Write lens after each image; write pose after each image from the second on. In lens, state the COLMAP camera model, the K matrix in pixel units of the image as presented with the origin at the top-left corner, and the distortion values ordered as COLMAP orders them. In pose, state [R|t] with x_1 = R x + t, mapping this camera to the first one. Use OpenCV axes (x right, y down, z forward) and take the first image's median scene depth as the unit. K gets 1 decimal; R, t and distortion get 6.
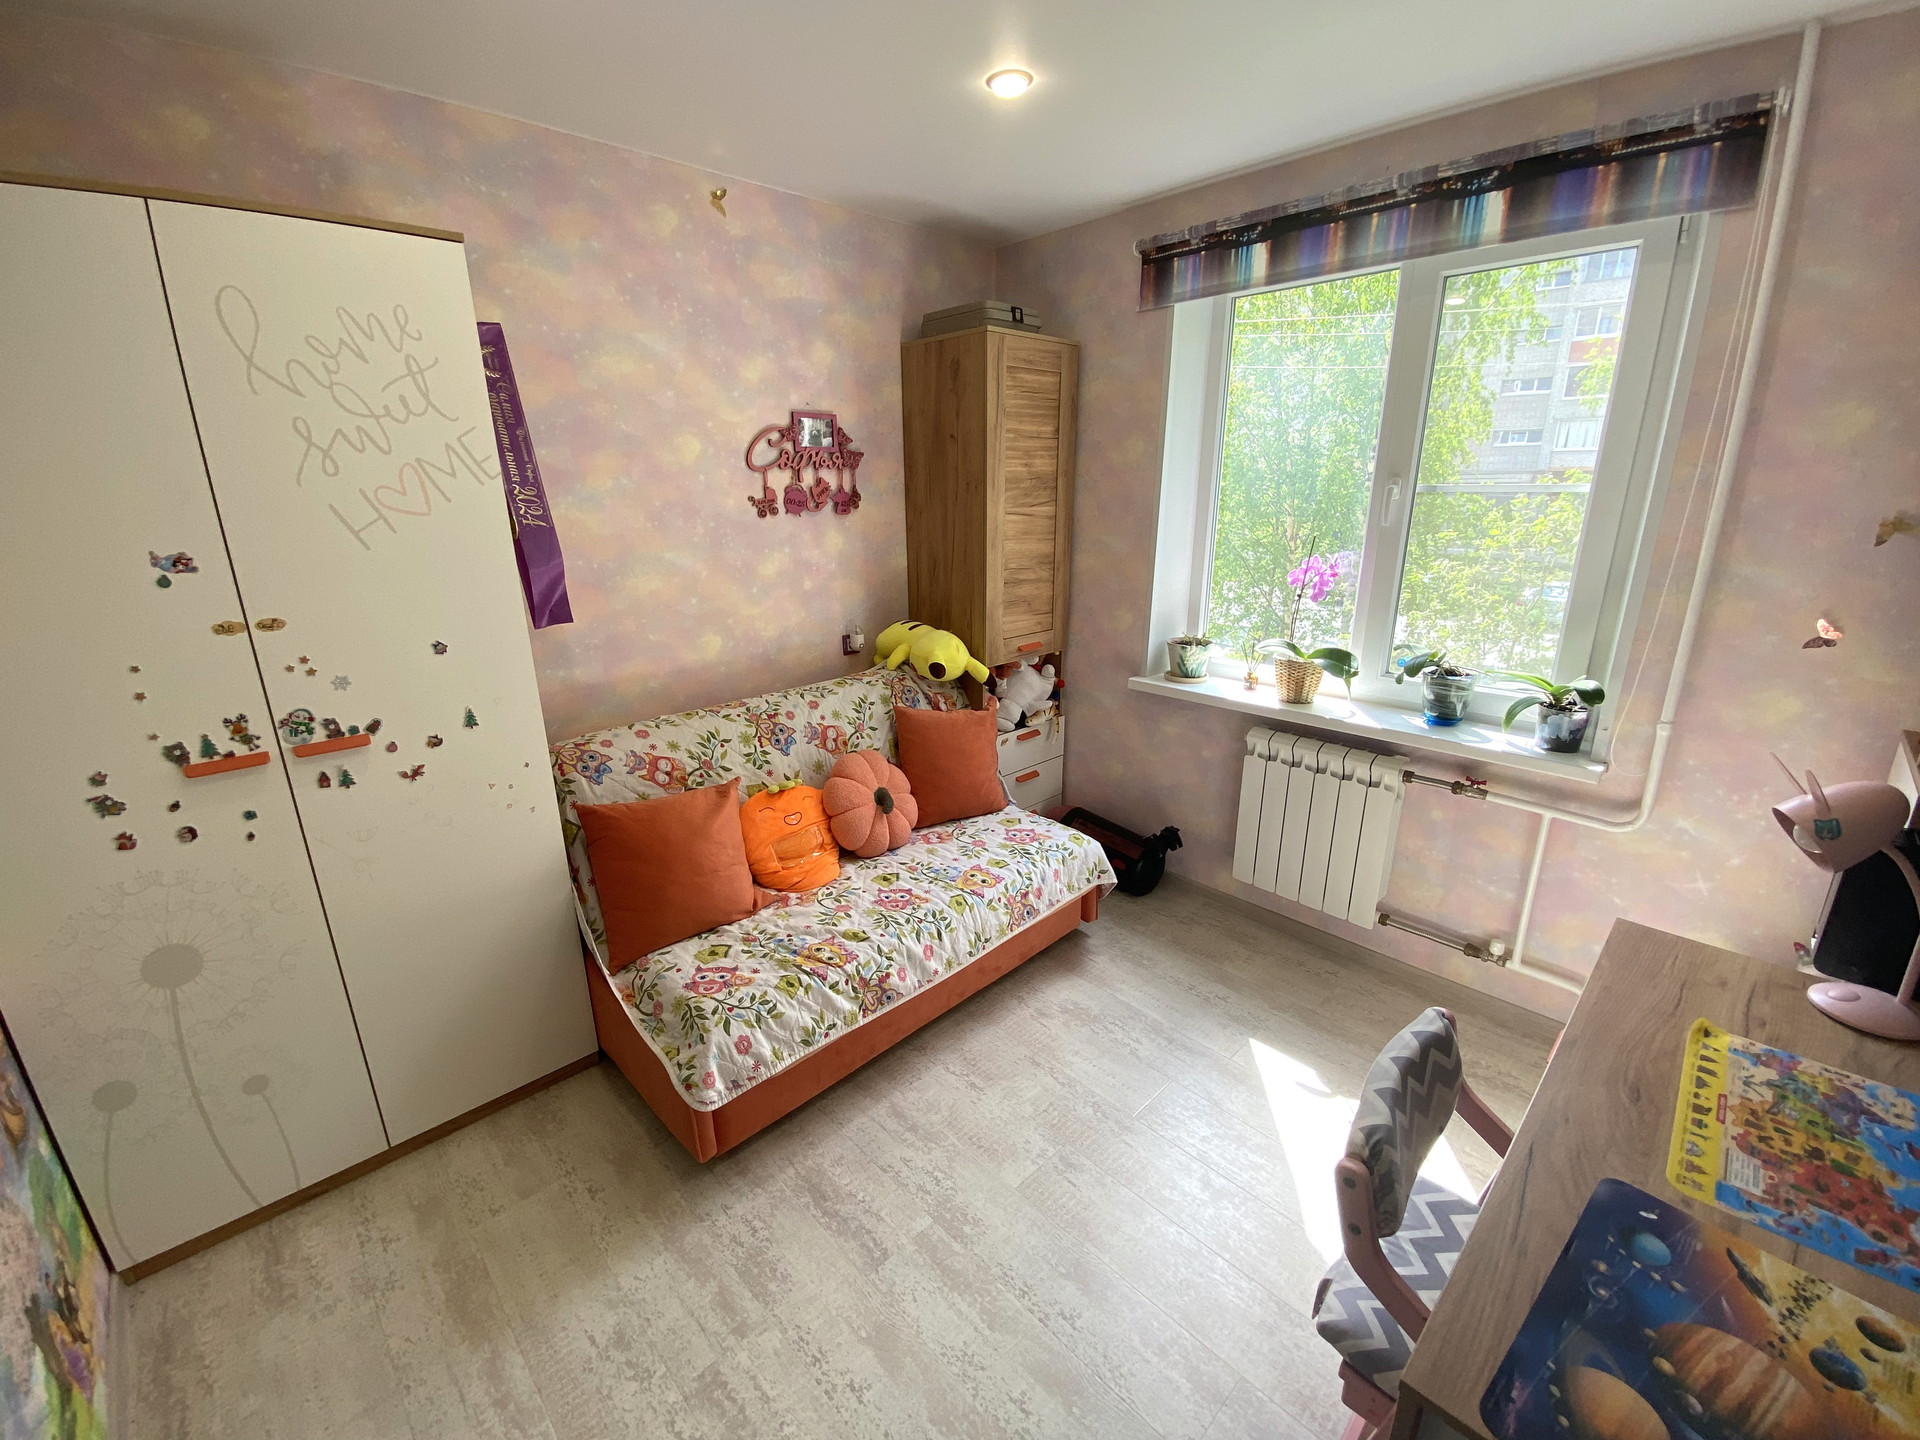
lens RADIAL K [[778.5, 0, 969.5], [0, 778.5, 730.4], [0, 0, 1]] dist [0.018201, -0.018364]
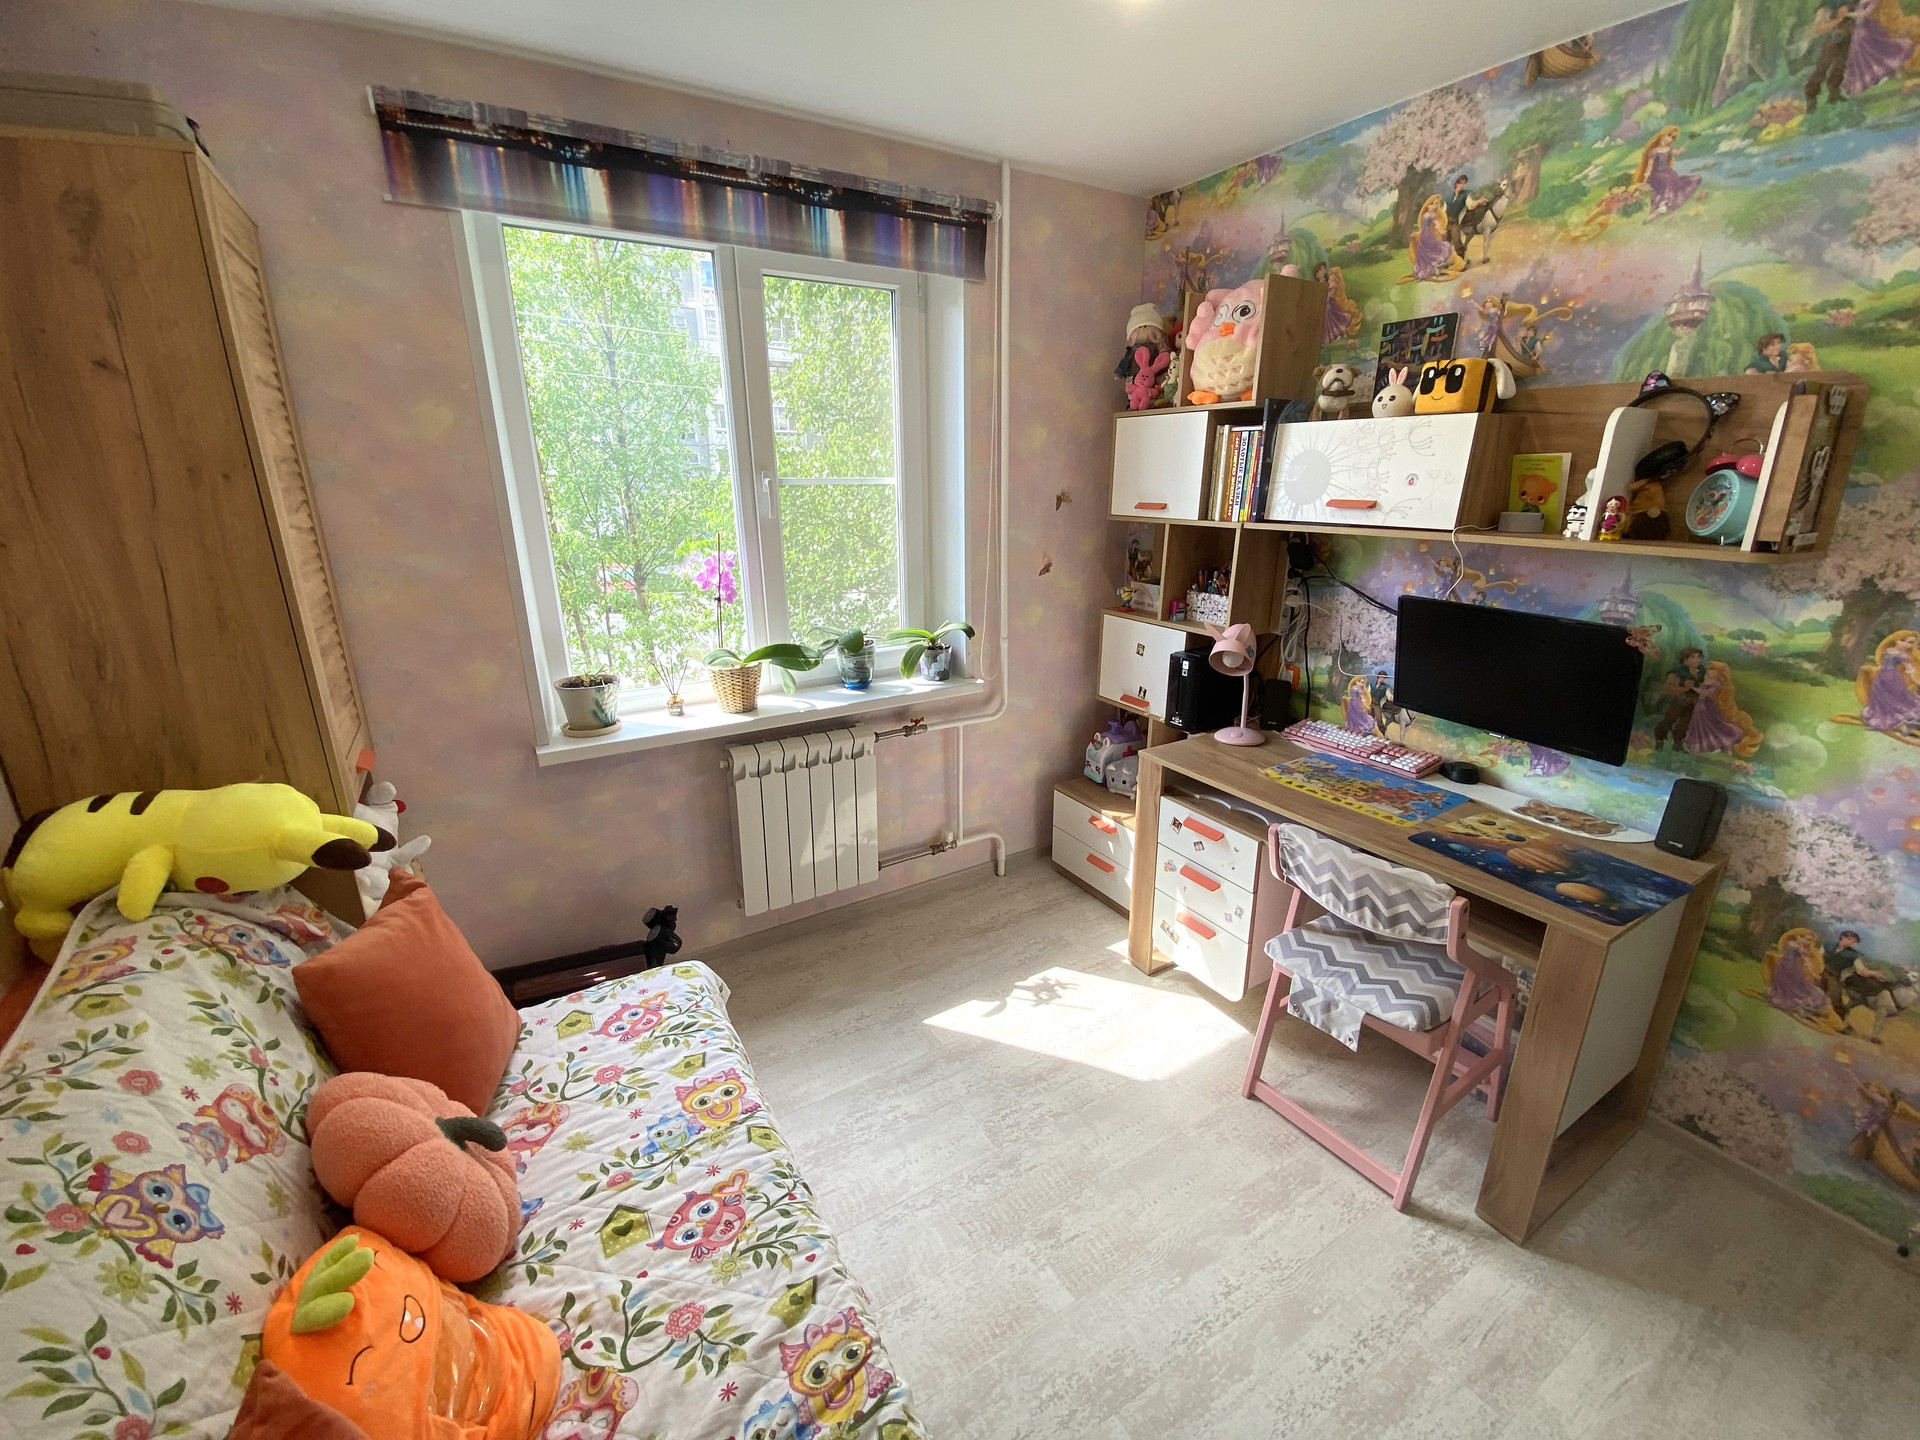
lens RADIAL K [[778.5, 0, 959.6], [0, 778.5, 720.3], [0, 0, 1]] dist [0.018201, -0.018364]
pose [[0.222945, -0.289917, 0.930722, -0.451035], [0.295563, 0.929914, 0.218866, -0.175497], [-0.928945, 0.226292, 0.293009, 0.569641]]
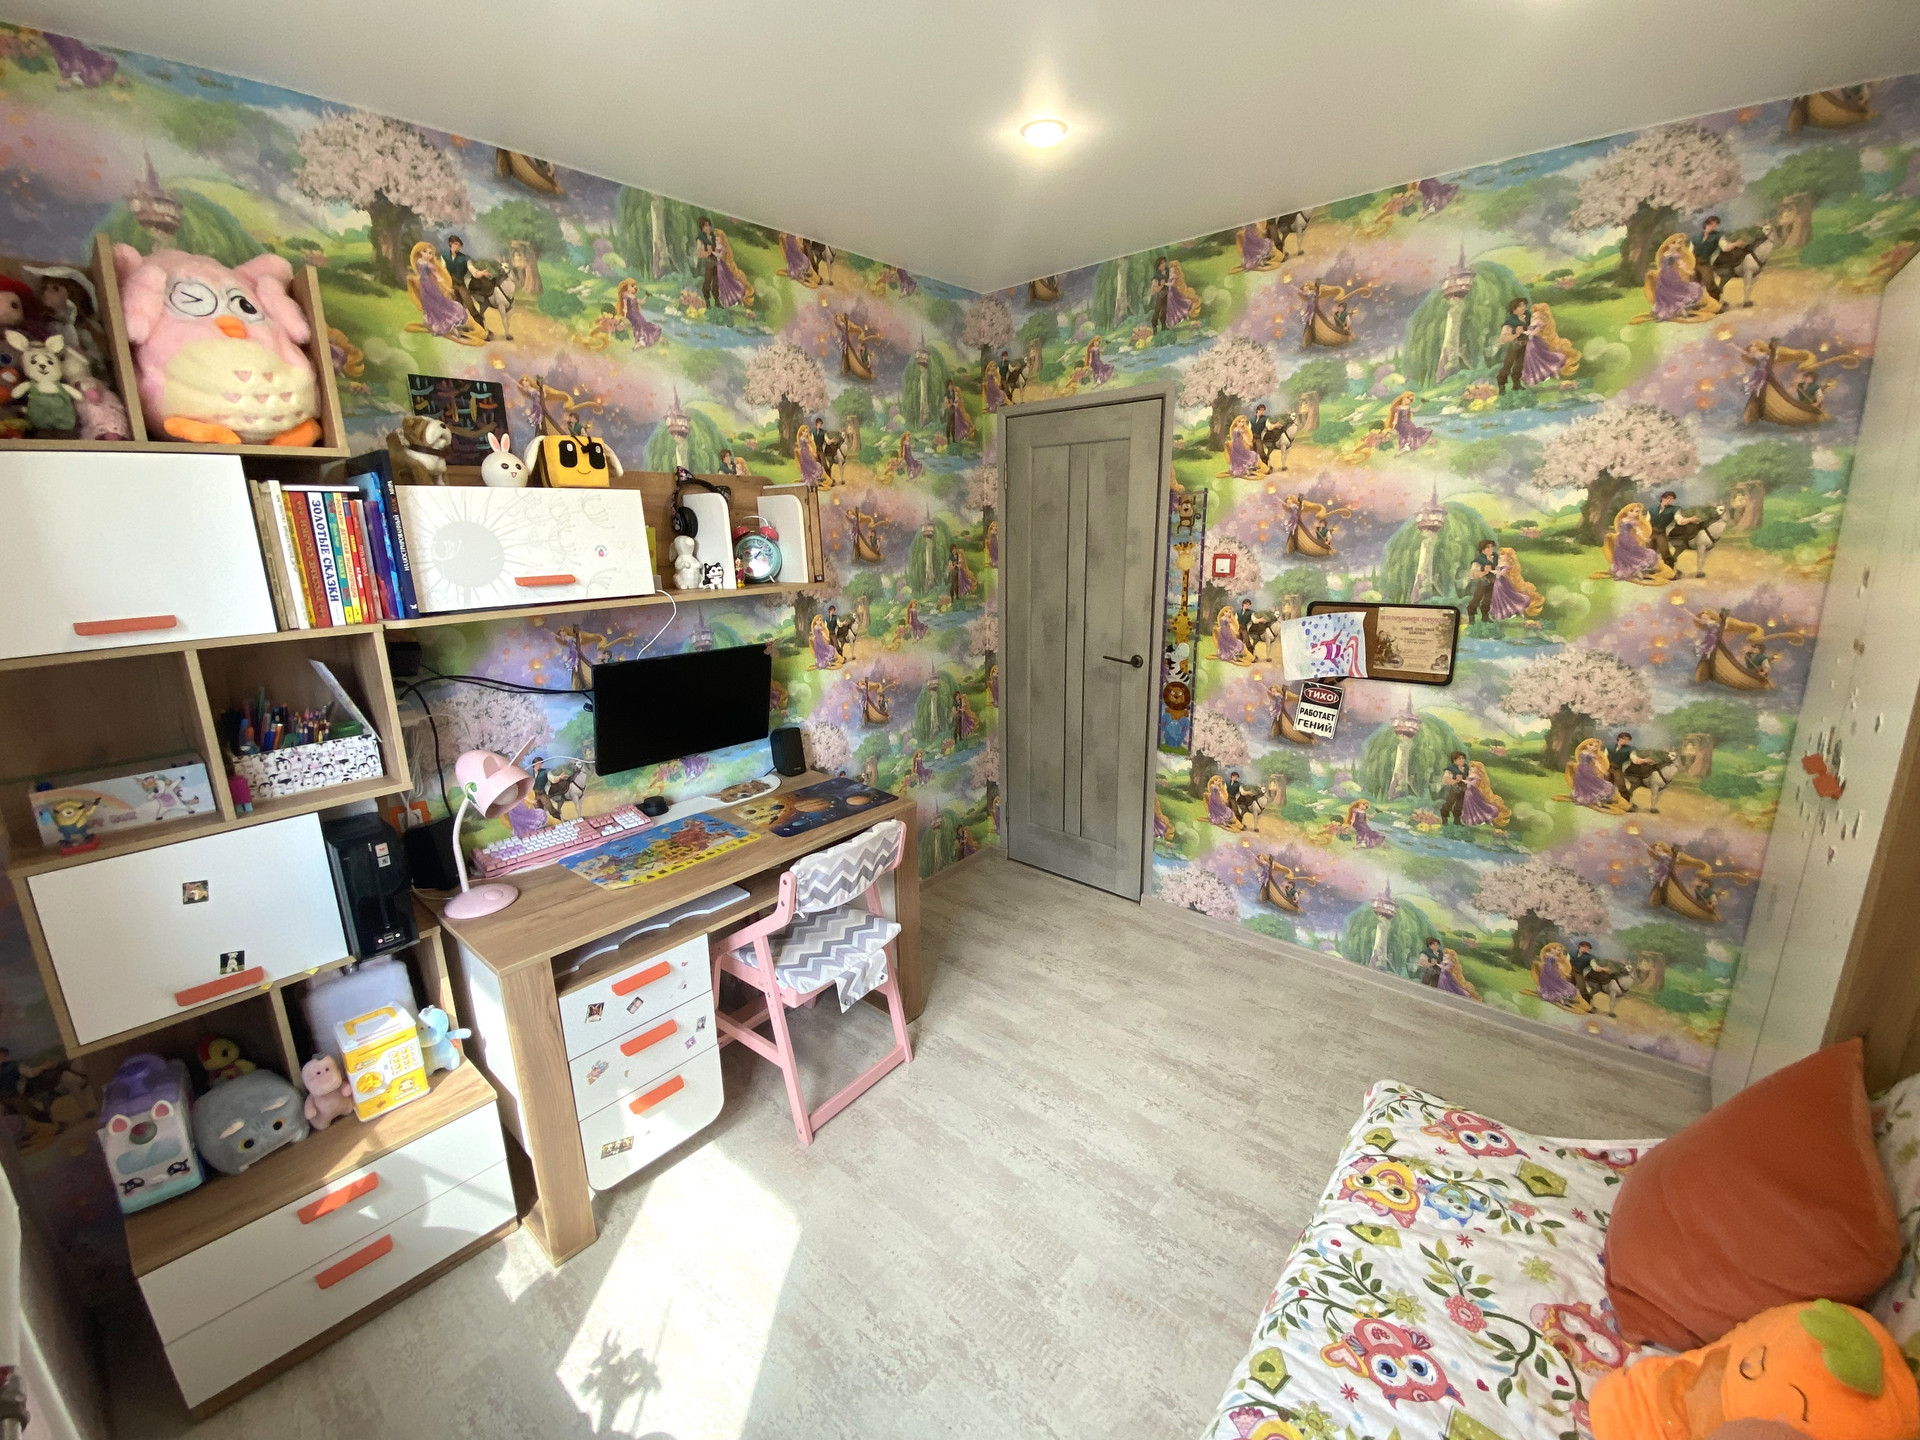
lens RADIAL K [[778.5, 0, 956.8], [0, 778.5, 717.8], [0, 0, 1]] dist [0.018201, -0.018364]
pose [[-0.996277, 0.047769, -0.071767, 0.193184], [0.003179, 0.852250, 0.523125, -0.373043], [0.086153, 0.520950, -0.849229, 1.144287]]
